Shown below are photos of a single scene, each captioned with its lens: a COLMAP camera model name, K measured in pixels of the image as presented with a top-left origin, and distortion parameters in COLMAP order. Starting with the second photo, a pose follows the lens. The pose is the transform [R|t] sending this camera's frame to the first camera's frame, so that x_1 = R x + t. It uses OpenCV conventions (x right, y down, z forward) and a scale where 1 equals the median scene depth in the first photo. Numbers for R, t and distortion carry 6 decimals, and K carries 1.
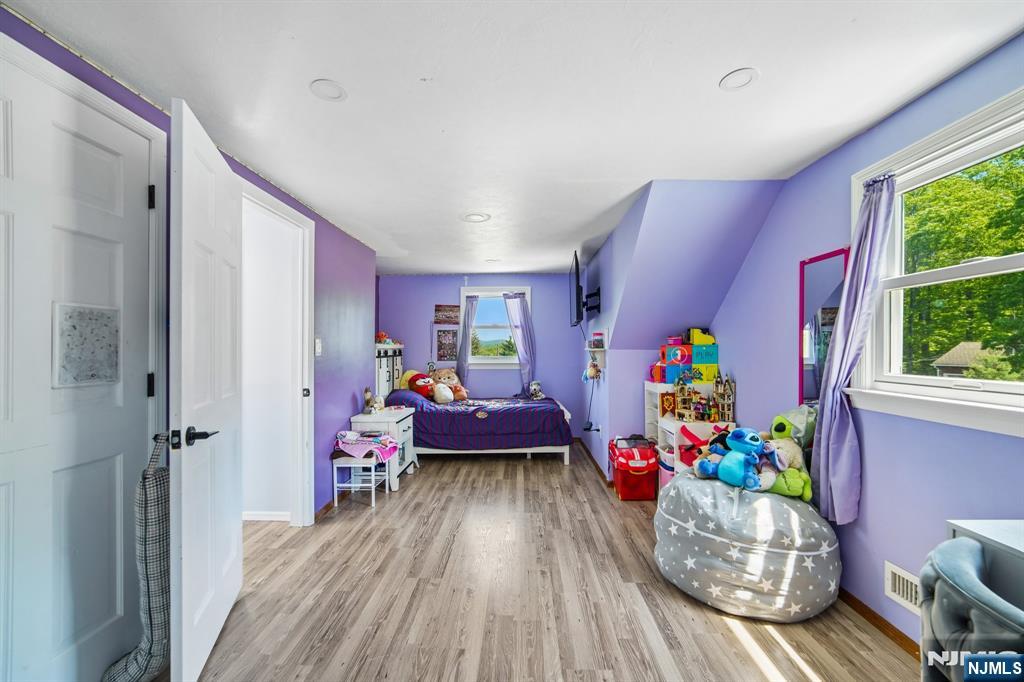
lens RADIAL K [[417.8, 0, 516.2], [0, 417.8, 349.4], [0, 0, 1]] dist [0.009382, 0.000272]
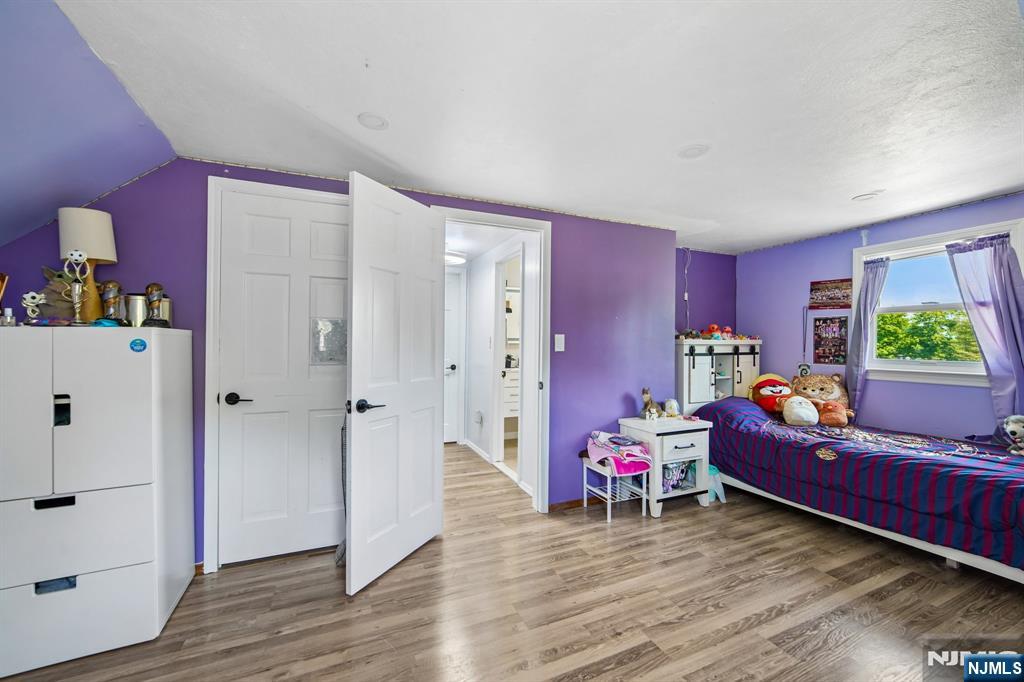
lens RADIAL K [[417.8, 0, 508.4], [0, 417.8, 337.7], [0, 0, 1]] dist [0.009382, 0.000272]
pose [[0.416677, -0.003860, -0.909046, 0.301430], [-0.004471, 0.999970, -0.006296, -0.010139], [0.909044, 0.006688, 0.416648, 0.332951]]
